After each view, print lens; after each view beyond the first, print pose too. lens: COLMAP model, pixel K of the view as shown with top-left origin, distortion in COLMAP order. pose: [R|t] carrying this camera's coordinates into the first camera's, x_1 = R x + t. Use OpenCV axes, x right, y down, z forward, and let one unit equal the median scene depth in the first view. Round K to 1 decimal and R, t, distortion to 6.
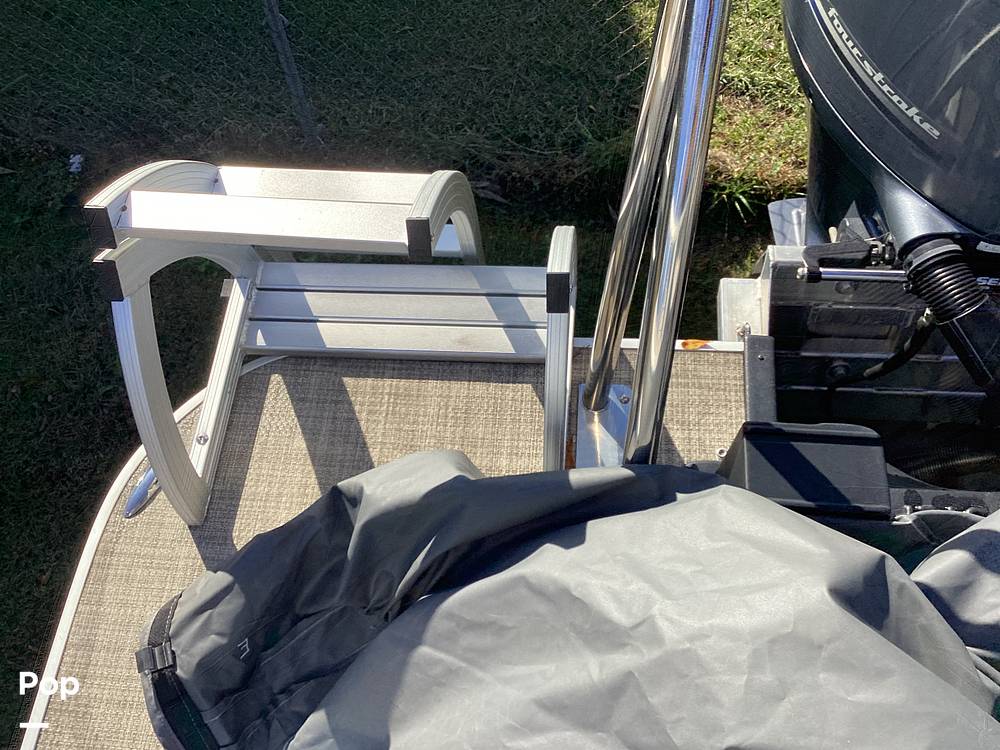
lens RADIAL K [[890.9, 0, 498.1], [0, 890.9, 370.4], [0, 0, 1]] dist [0.073180, -0.141713]
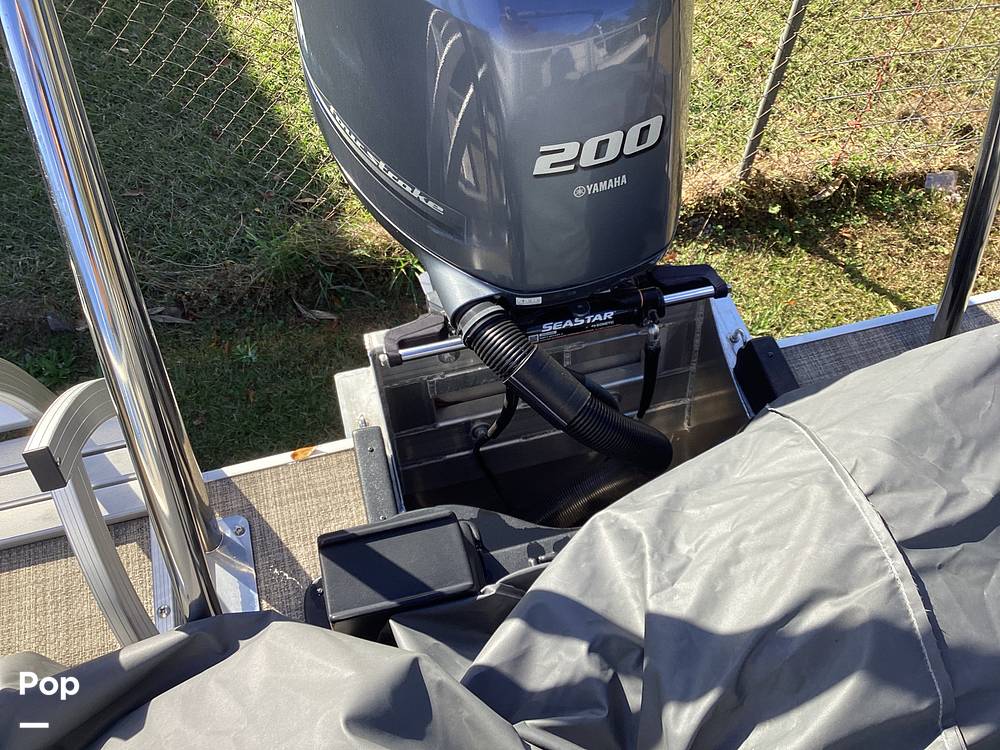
lens RADIAL K [[890.9, 0, 498.8], [0, 890.9, 365.2], [0, 0, 1]] dist [0.073180, -0.141713]
pose [[0.948265, -0.239708, 0.208169, 0.248660], [0.255722, 0.965276, -0.053363, -0.015582], [-0.188149, 0.103835, 0.976636, 0.003004]]
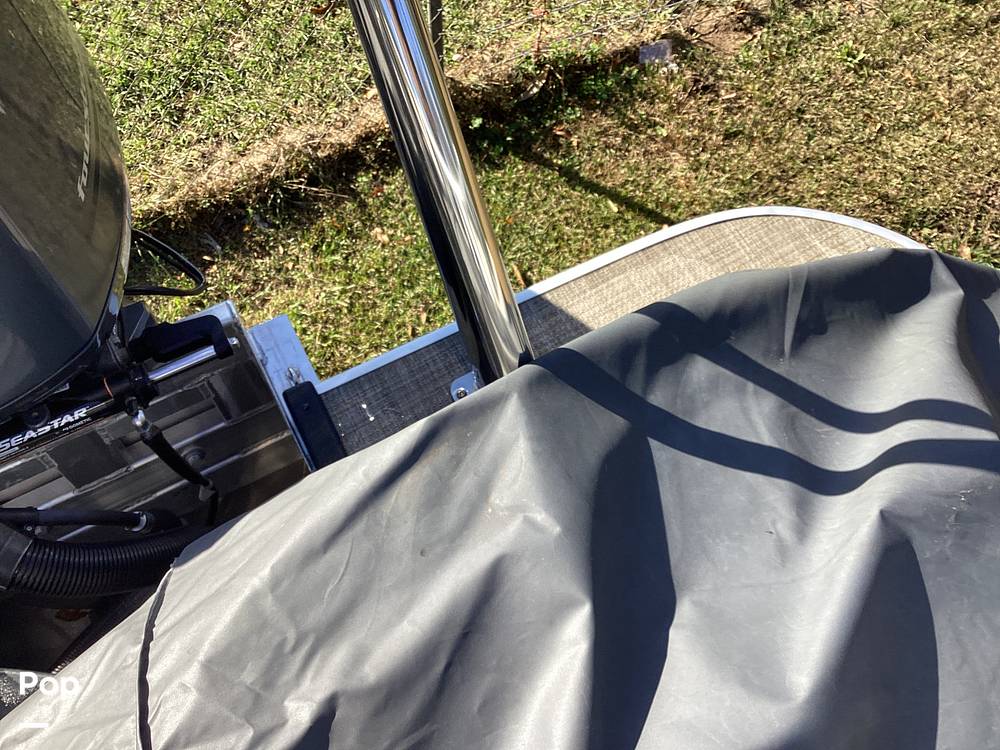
lens RADIAL K [[890.9, 0, 519.0], [0, 890.9, 354.4], [0, 0, 1]] dist [0.073180, -0.141713]
pose [[0.851221, -0.448976, 0.271742, 0.730850], [0.430912, 0.893494, 0.126426, -0.070659], [-0.299562, 0.009481, 0.954030, 0.040111]]
